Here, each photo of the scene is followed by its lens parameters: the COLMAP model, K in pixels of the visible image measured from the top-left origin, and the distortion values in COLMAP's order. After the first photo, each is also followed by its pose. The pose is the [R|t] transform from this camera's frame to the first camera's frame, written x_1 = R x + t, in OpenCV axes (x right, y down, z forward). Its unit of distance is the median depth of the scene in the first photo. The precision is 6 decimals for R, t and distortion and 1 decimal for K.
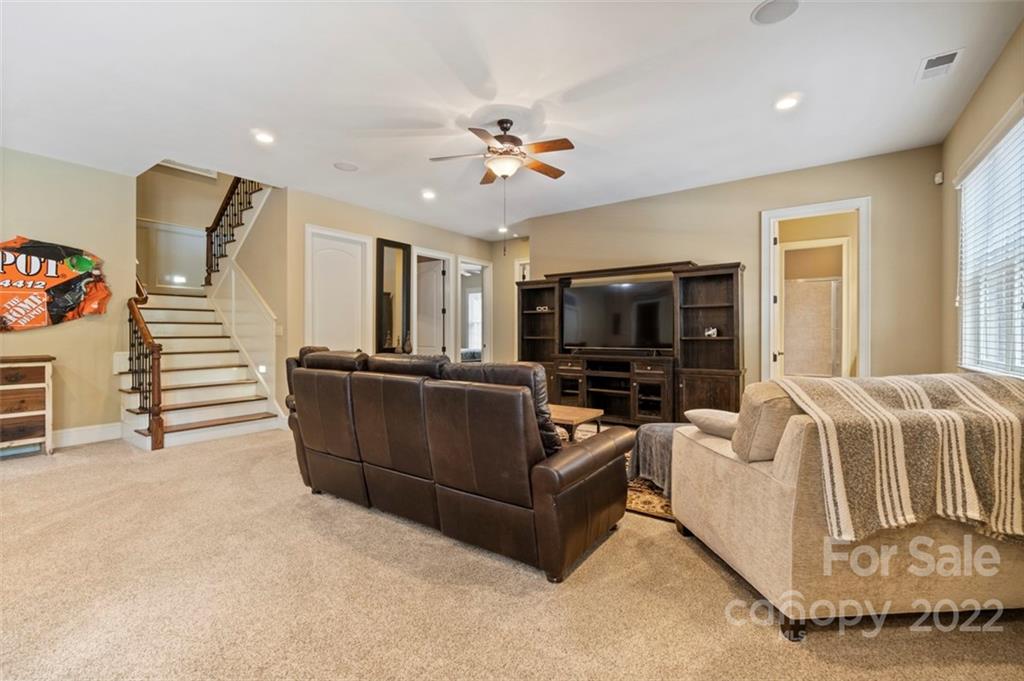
lens RADIAL K [[444.7, 0, 503.9], [0, 444.7, 332.5], [0, 0, 1]] dist [-0.000047, -0.000247]
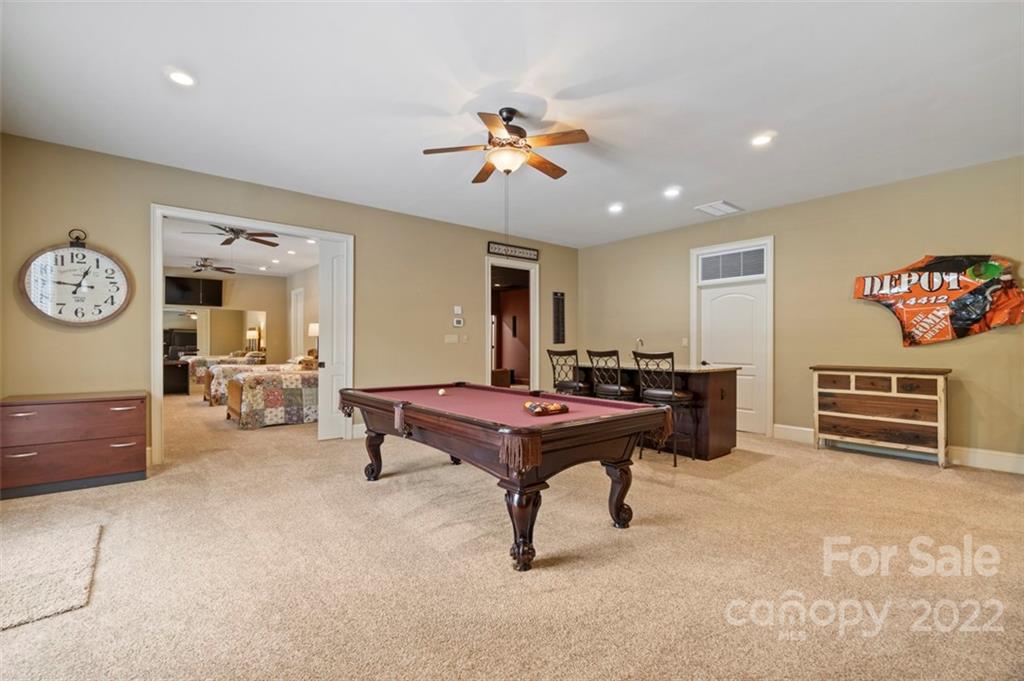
lens RADIAL K [[452.7, 0, 497.9], [0, 452.7, 345.9], [0, 0, 1]] dist [0.002398, 0.000203]
pose [[-0.265430, 0.001527, -0.964129, 0.206244], [-0.002989, 0.999993, 0.002406, -0.000090], [0.964126, 0.003521, -0.265423, 0.272425]]
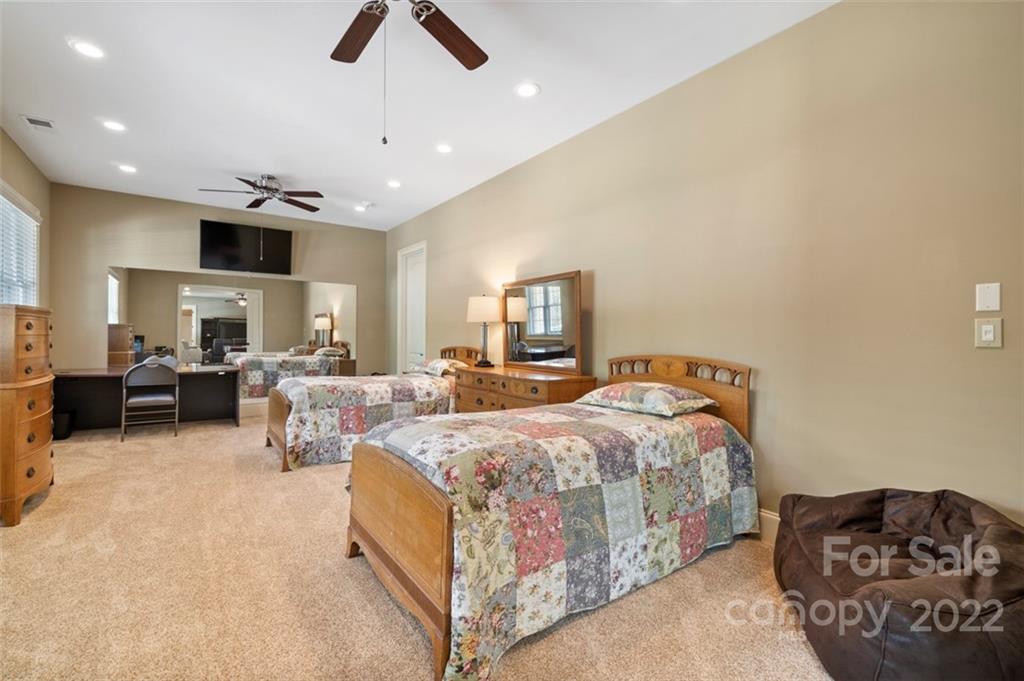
lens RADIAL K [[447.9, 0, 500.5], [0, 447.9, 338.6], [0, 0, 1]] dist [-0.001262, -0.000023]
pose [[-0.325914, -0.001686, -0.945398, -0.556570], [-0.008941, 0.999959, 0.001299, -0.001298], [0.945357, 0.008876, -0.325916, -0.640271]]
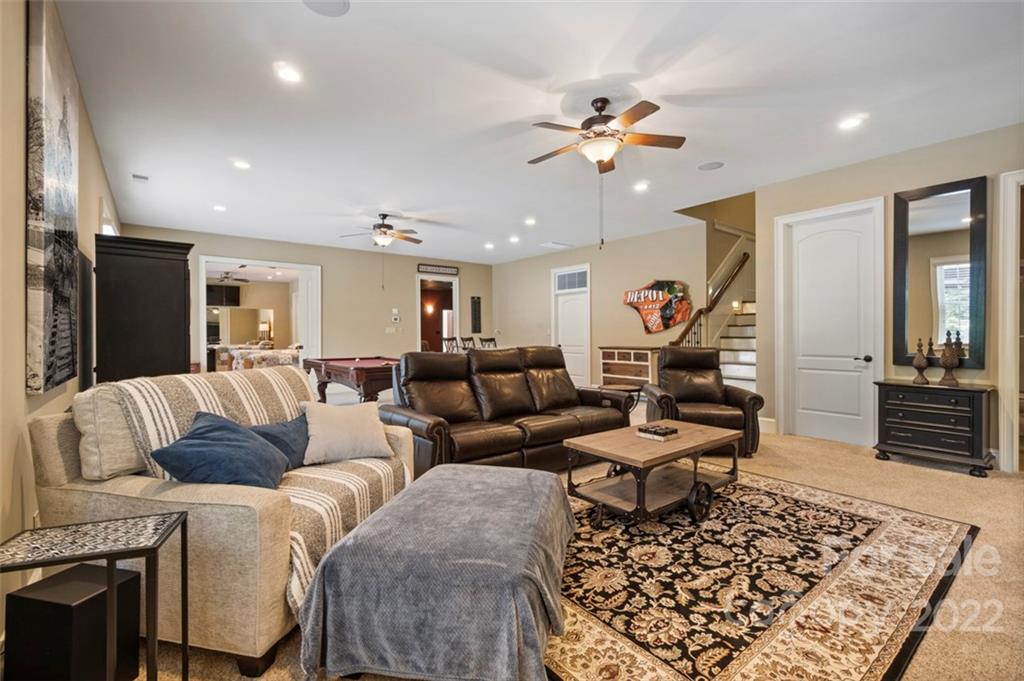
lens RADIAL K [[447.9, 0, 500.5], [0, 447.9, 338.6], [0, 0, 1]] dist [-0.001262, -0.000023]
pose [[-0.284958, 0.008998, -0.958498, 0.735267], [0.001519, 0.999959, 0.008935, 0.002212], [0.958539, 0.001090, -0.284960, 0.836177]]
